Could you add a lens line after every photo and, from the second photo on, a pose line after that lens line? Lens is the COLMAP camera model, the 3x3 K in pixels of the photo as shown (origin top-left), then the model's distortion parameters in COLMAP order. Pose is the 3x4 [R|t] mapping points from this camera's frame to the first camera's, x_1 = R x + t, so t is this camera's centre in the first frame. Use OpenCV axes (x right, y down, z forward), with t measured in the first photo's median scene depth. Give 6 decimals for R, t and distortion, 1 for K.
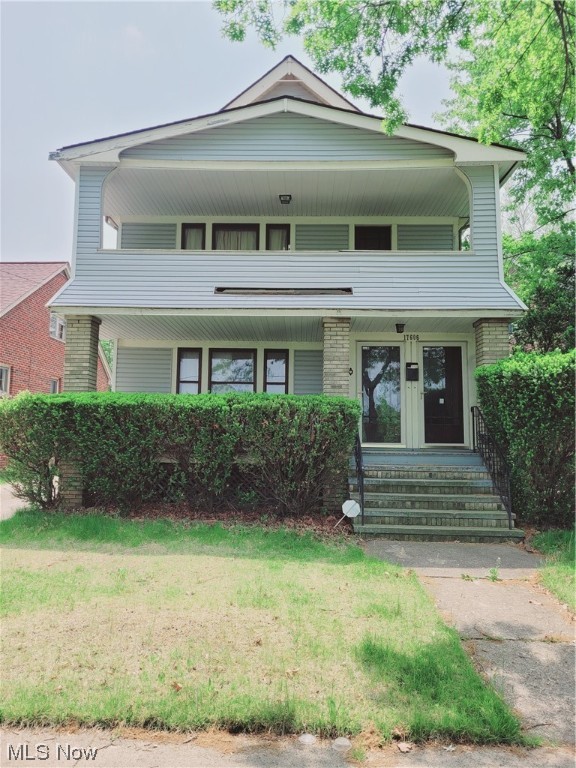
lens RADIAL K [[573.5, 0, 287.7], [0, 573.5, 383.2], [0, 0, 1]] dist [0.001848, 0.000169]
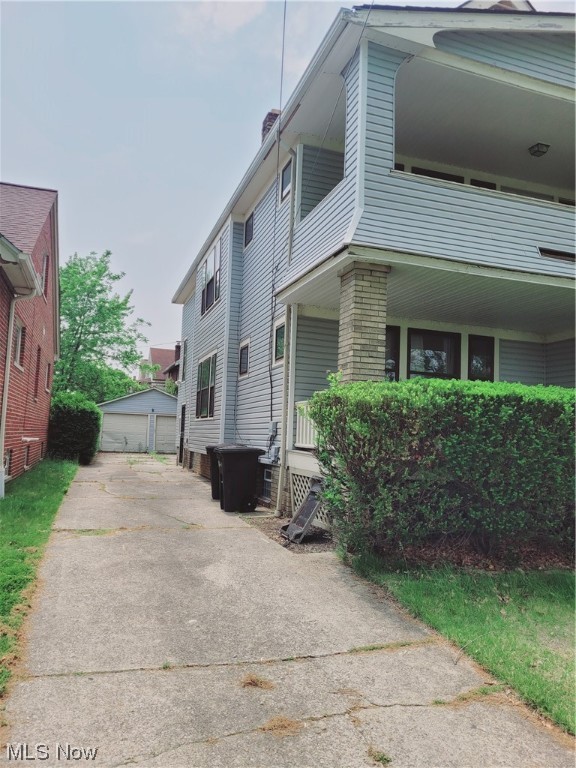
lens RADIAL K [[573.5, 0, 287.3], [0, 573.5, 384.8], [0, 0, 1]] dist [0.001848, 0.000169]
pose [[0.948139, 0.055169, 0.313033, -0.656930], [-0.060503, 0.998141, 0.007343, 0.024561], [-0.312046, -0.025901, 0.949714, 0.390182]]
